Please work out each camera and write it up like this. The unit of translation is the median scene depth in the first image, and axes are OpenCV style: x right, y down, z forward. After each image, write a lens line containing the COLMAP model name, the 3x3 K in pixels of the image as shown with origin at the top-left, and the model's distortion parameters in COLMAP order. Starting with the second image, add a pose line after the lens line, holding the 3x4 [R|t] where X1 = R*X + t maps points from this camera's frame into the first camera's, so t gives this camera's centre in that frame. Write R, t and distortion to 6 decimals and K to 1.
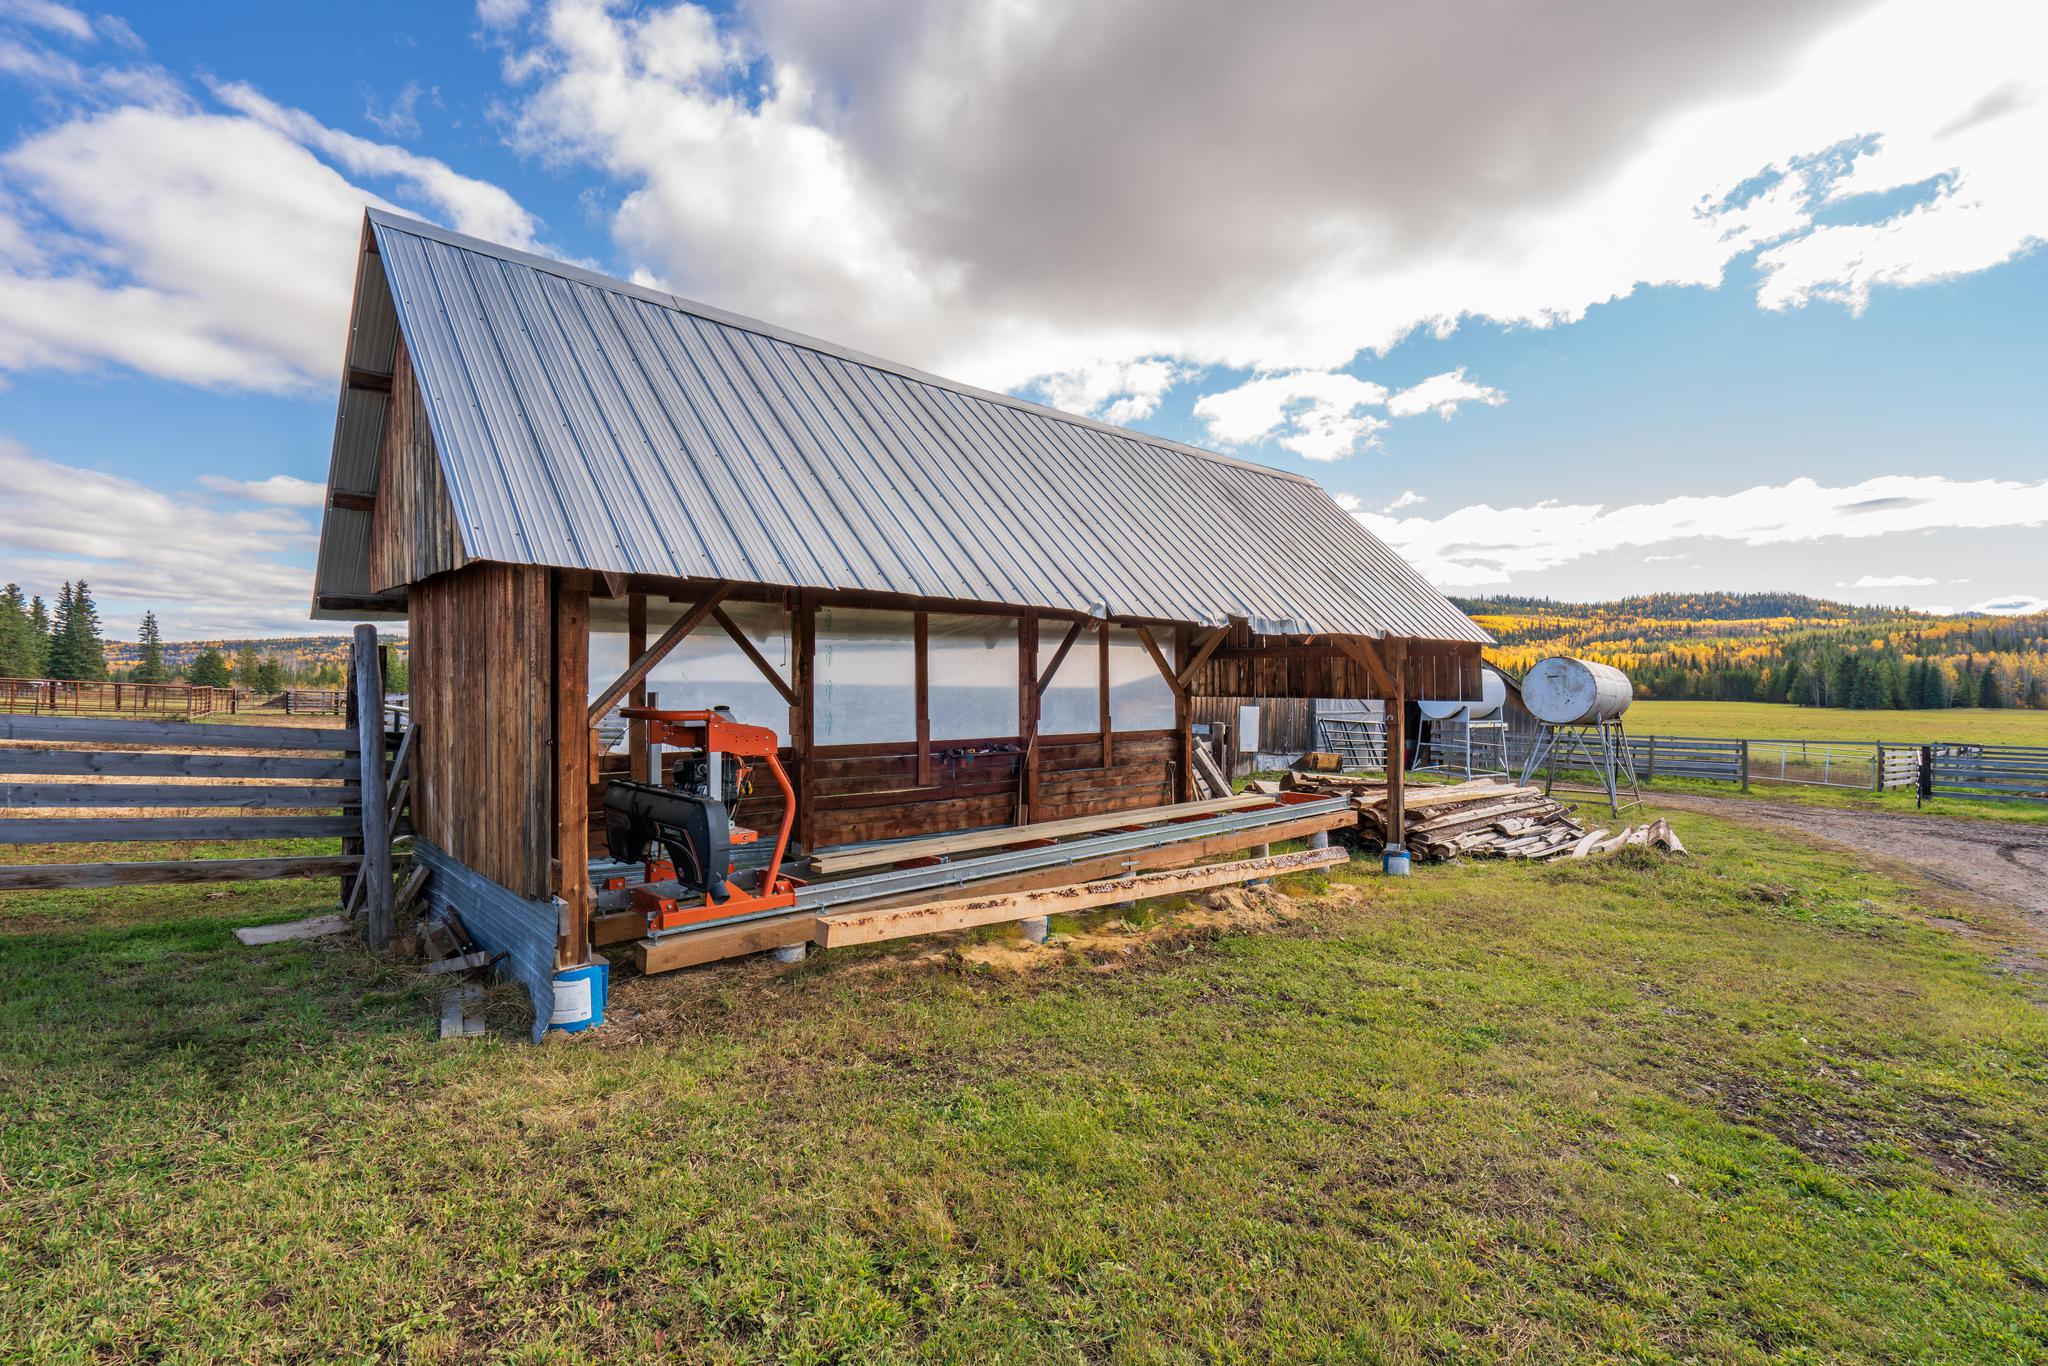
lens RADIAL K [[933.0, 0, 1024.0], [0, 933.0, 683.0], [0, 0, 1]] dist [-0.004584, 0.000045]
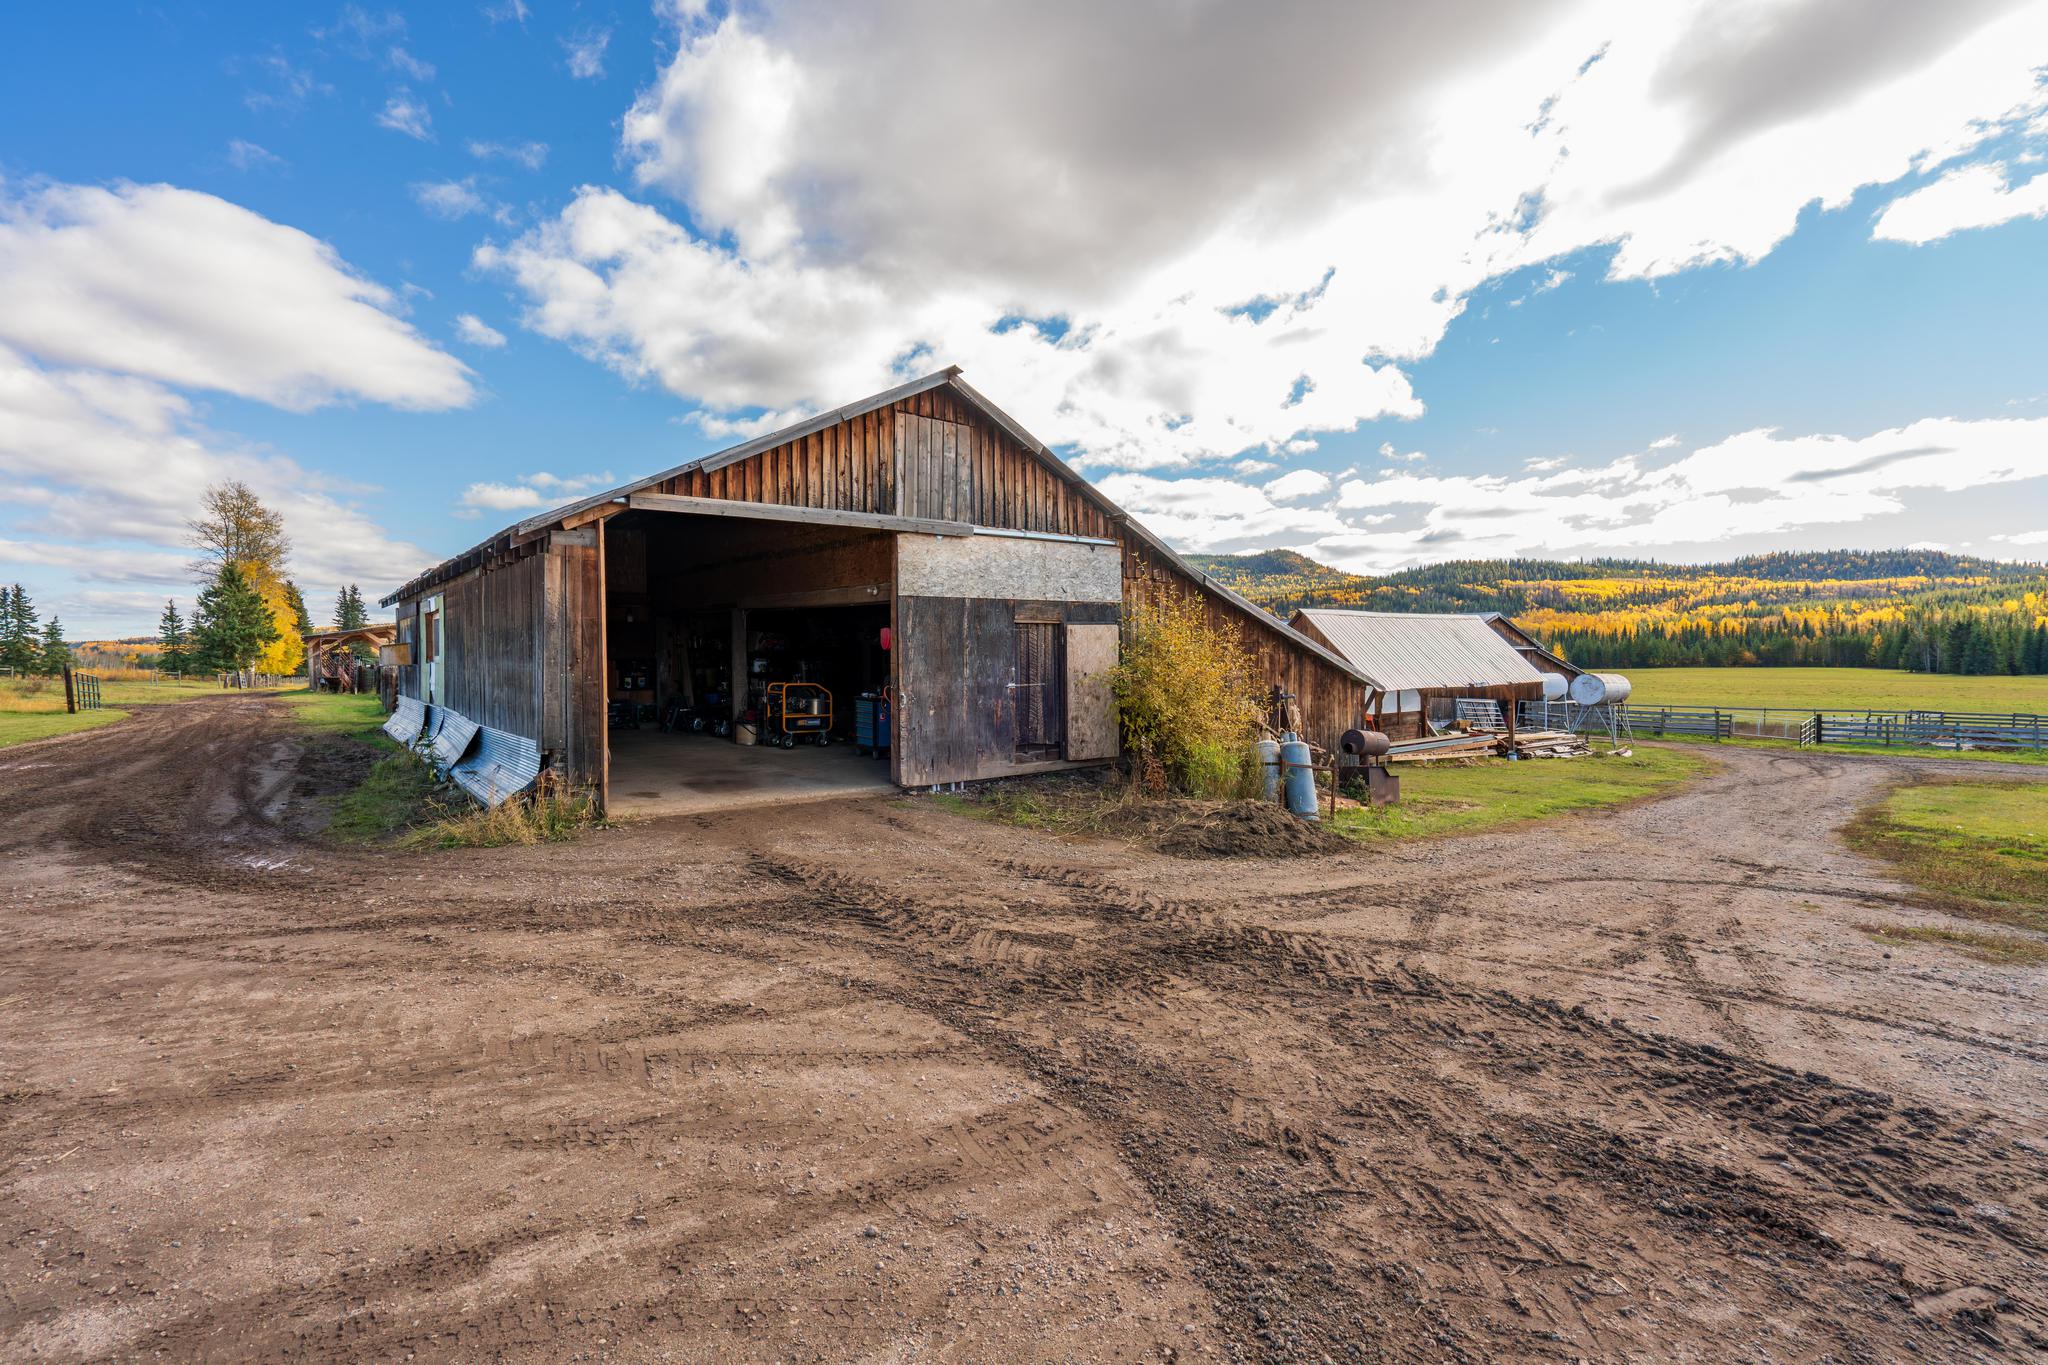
lens RADIAL K [[933.0, 0, 1024.0], [0, 933.0, 682.5], [0, 0, 1]] dist [-0.004584, 0.000045]
pose [[0.996512, -0.009478, -0.082911, -0.783923], [0.011959, 0.999494, 0.029476, -0.127148], [0.082590, -0.030364, 0.996121, -1.803707]]
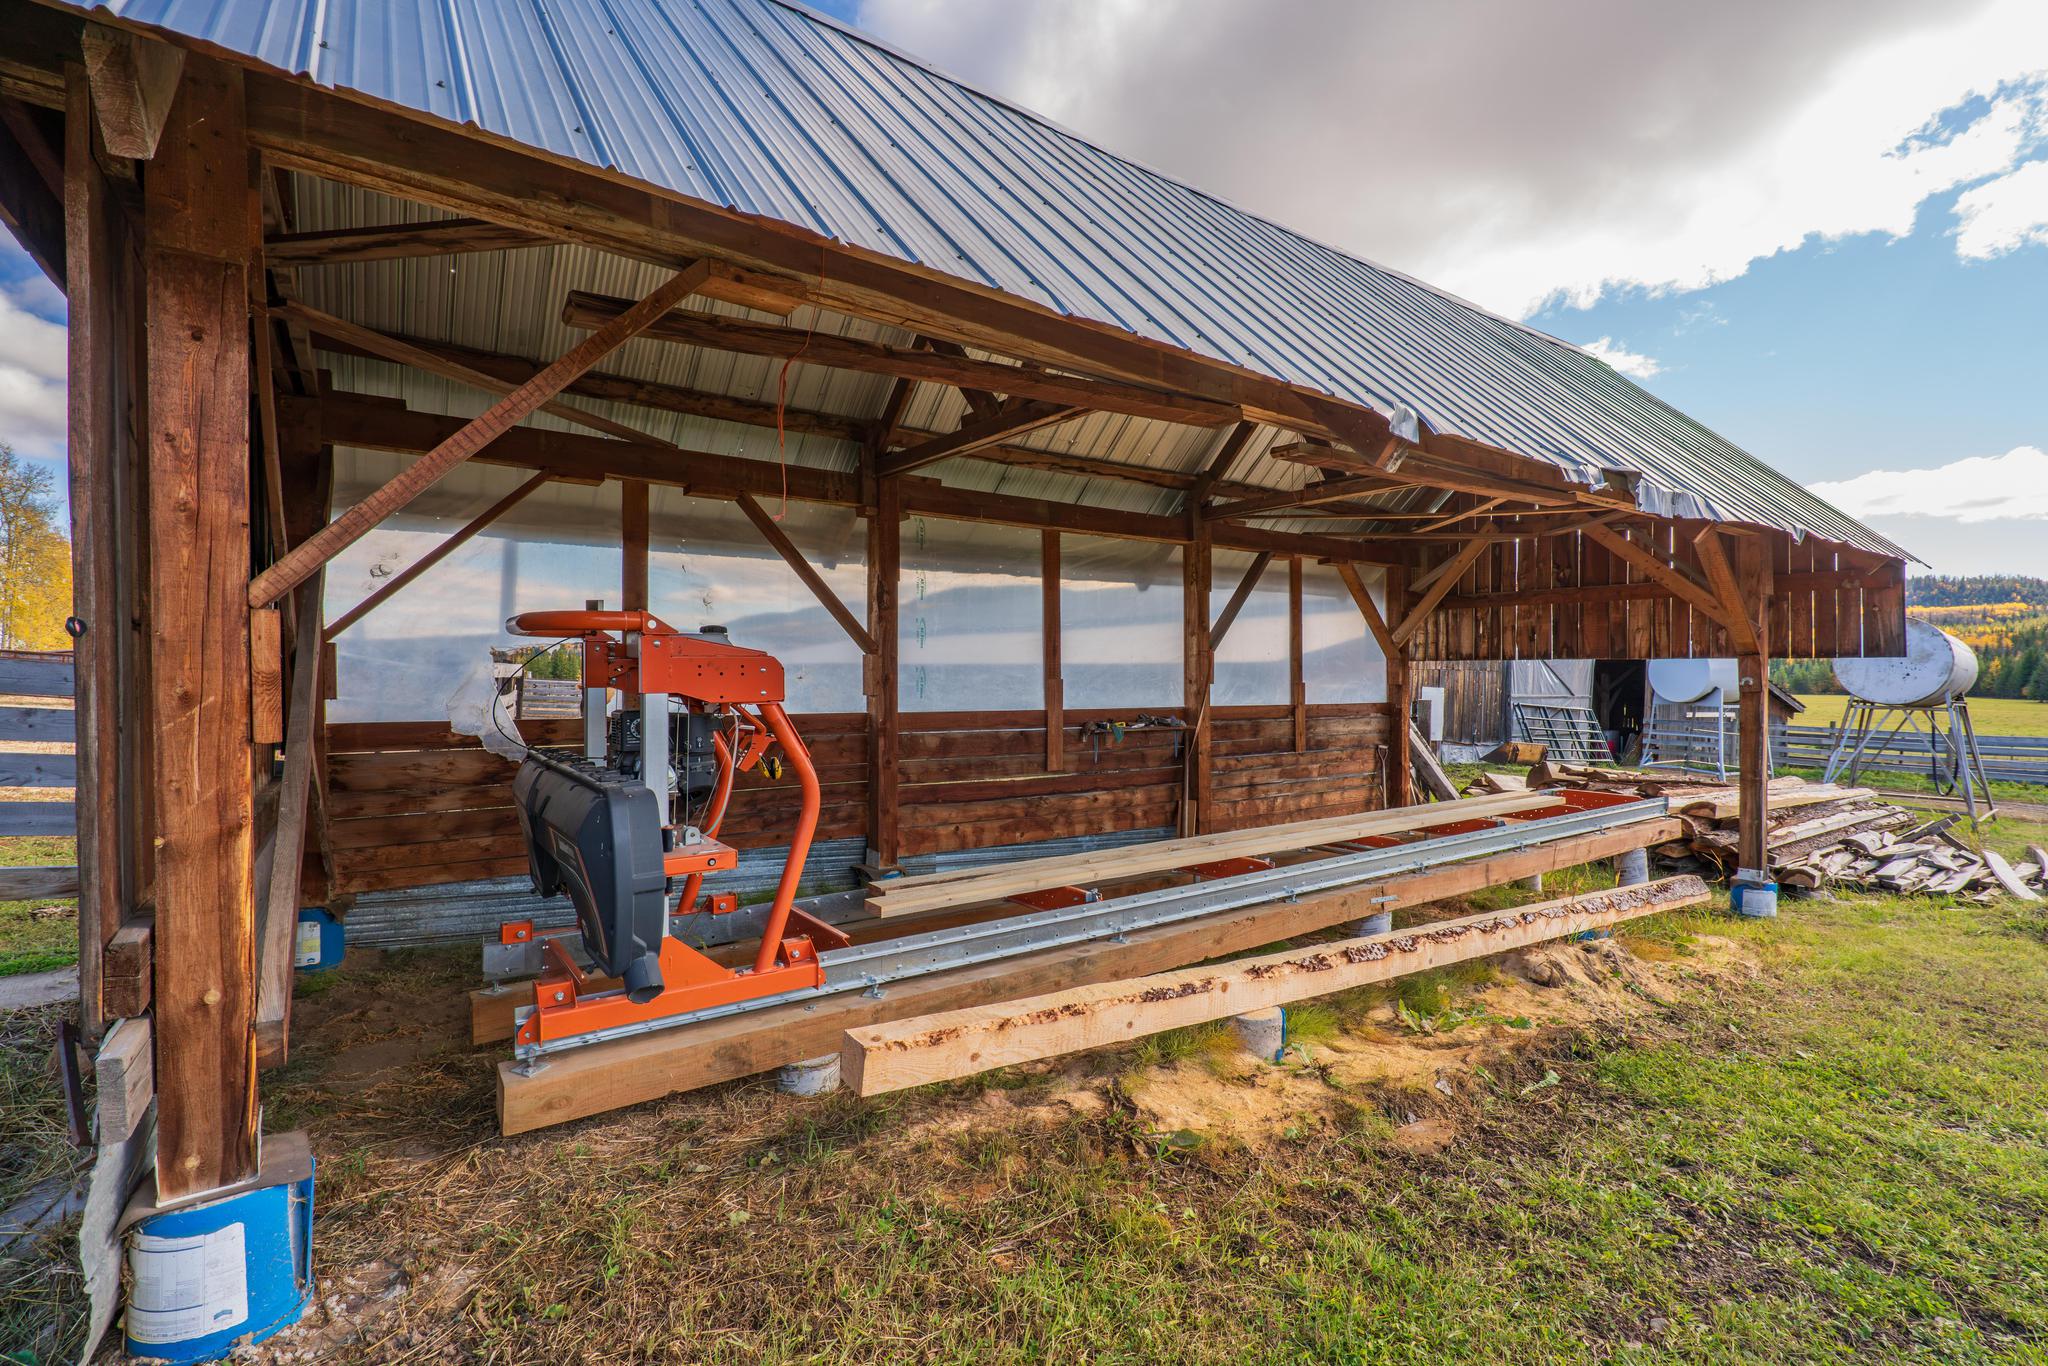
lens RADIAL K [[912.8, 0, 1024.0], [0, 912.8, 683.0], [0, 0, 1]] dist [0.002861, 0.000358]
pose [[0.990676, 0.001849, -0.136223, -0.030495], [-0.000846, 0.999972, 0.007419, 0.031738], [0.136233, -0.007234, 0.990650, 0.261285]]
